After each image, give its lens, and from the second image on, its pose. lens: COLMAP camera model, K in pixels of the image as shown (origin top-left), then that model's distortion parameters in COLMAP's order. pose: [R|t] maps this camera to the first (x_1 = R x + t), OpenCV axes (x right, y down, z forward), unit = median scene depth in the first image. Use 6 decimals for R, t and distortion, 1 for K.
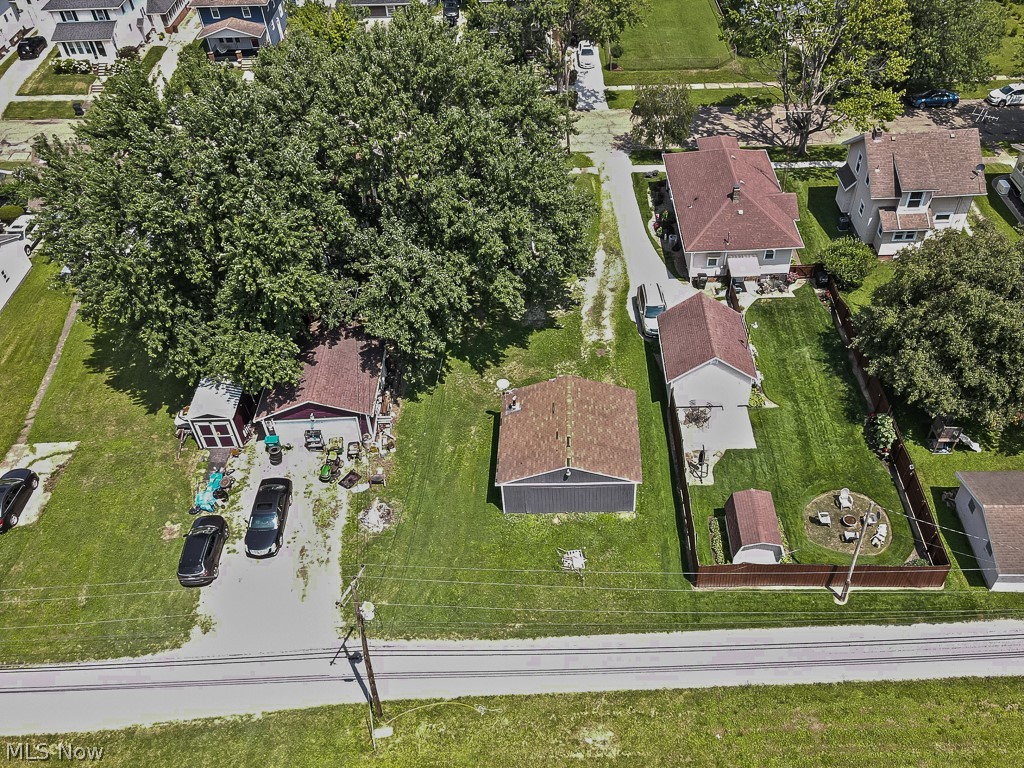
lens RADIAL K [[872.3, 0, 568.5], [0, 872.3, 441.3], [0, 0, 1]] dist [0.010345, 0.013517]
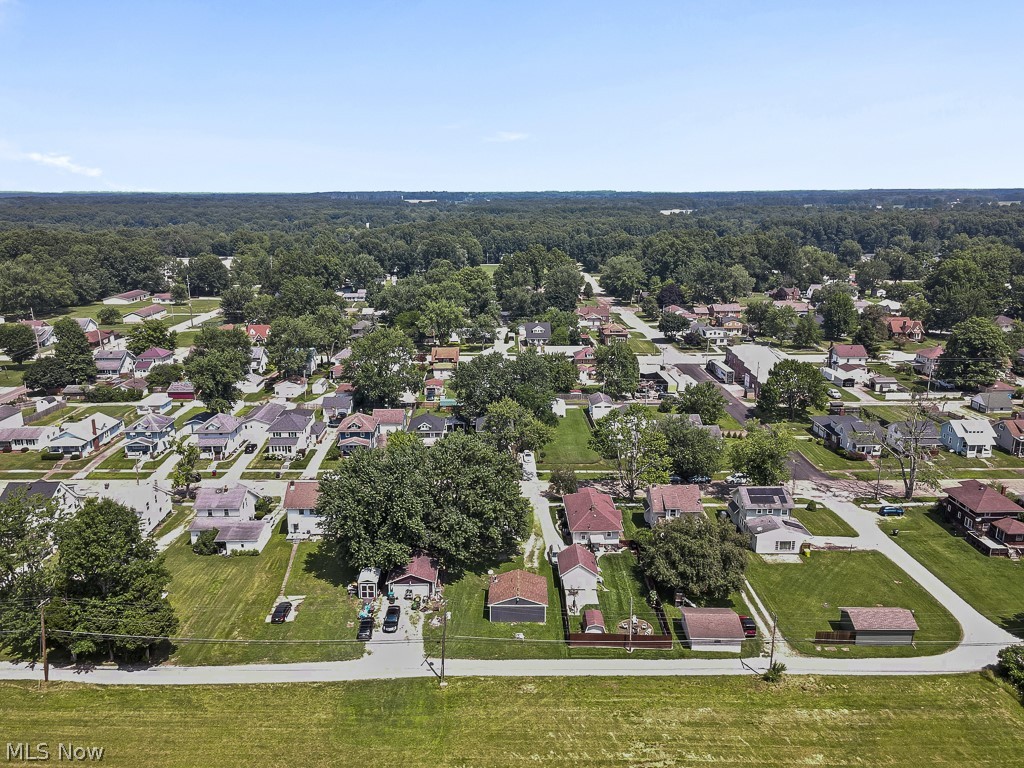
lens RADIAL K [[748.9, 0, 509.2], [0, 748.9, 387.0], [0, 0, 1]] dist [-0.000098, 0.038758]
pose [[0.999744, 0.020083, -0.010375, -0.012606], [-0.022568, 0.860772, -0.508491, 0.518054], [-0.001282, 0.508595, 0.861005, -0.981010]]
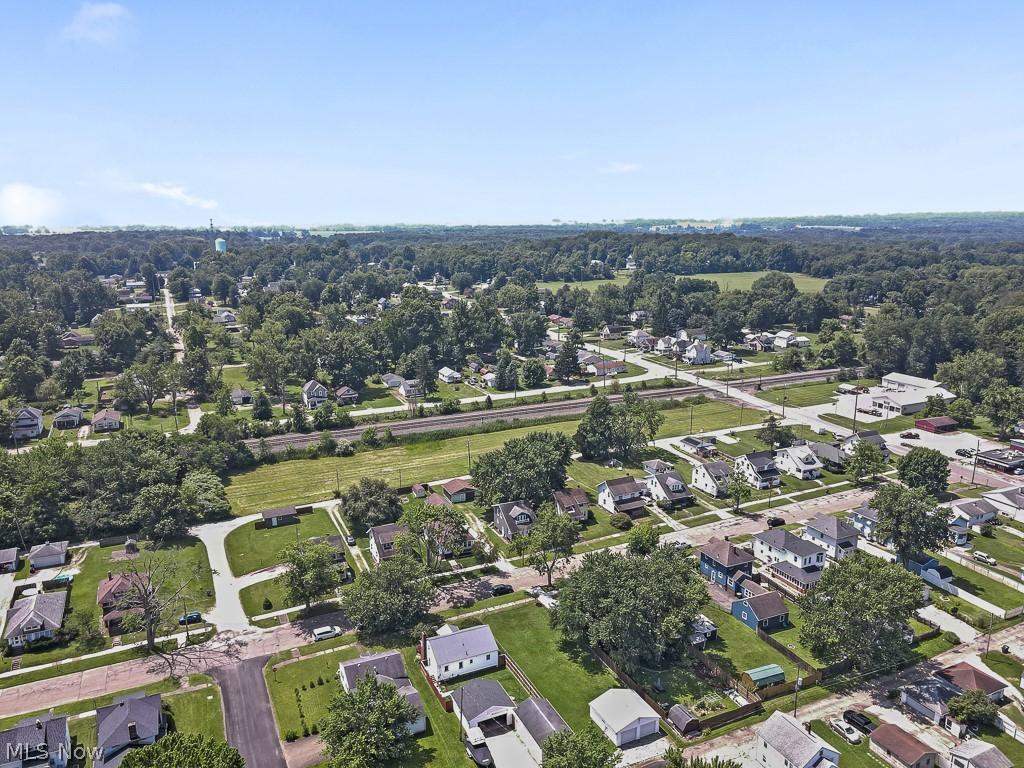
lens RADIAL K [[748.9, 0, 509.2], [0, 748.9, 387.0], [0, 0, 1]] dist [-0.000098, 0.038758]
pose [[-0.918557, 0.110770, -0.379451, 1.147843], [-0.268217, 0.530481, 0.804145, -3.369356], [0.290367, 0.840429, -0.457566, 2.303296]]
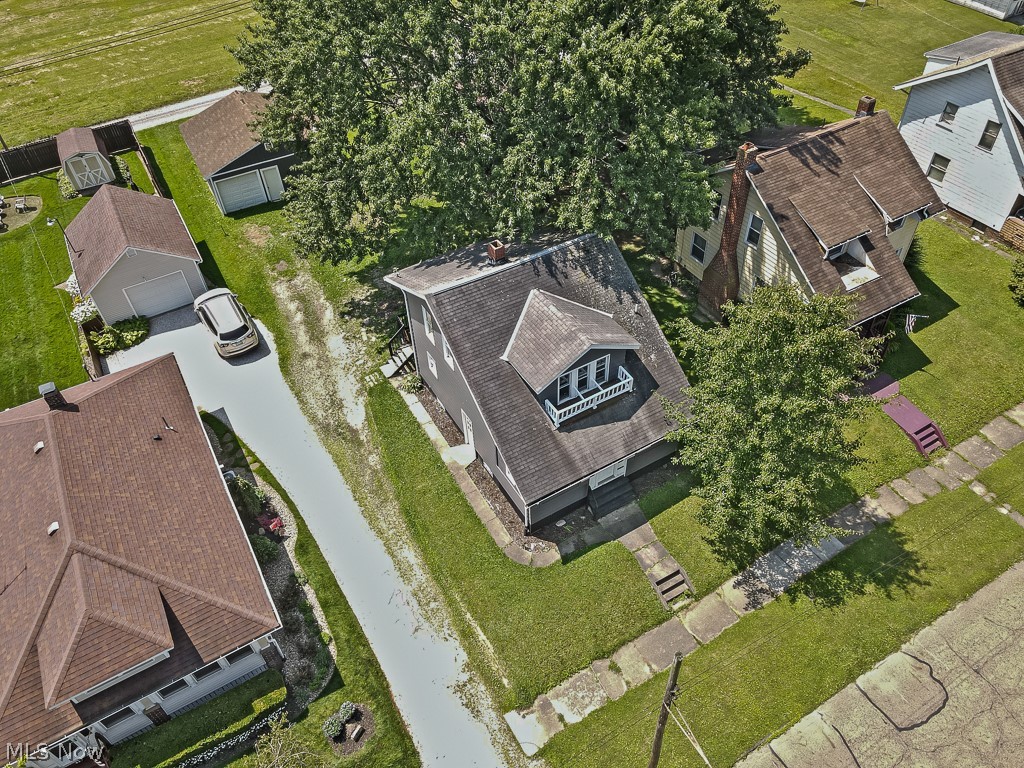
lens RADIAL K [[744.9, 0, 512.0], [0, 744.9, 384.0], [0, 0, 1]] dist [0.023673, -0.001141]
pose [[-0.878769, 0.373346, -0.297282, 0.105341], [-0.298326, 0.056484, 0.952791, -0.893933], [0.372513, 0.925971, 0.061742, 1.252586]]
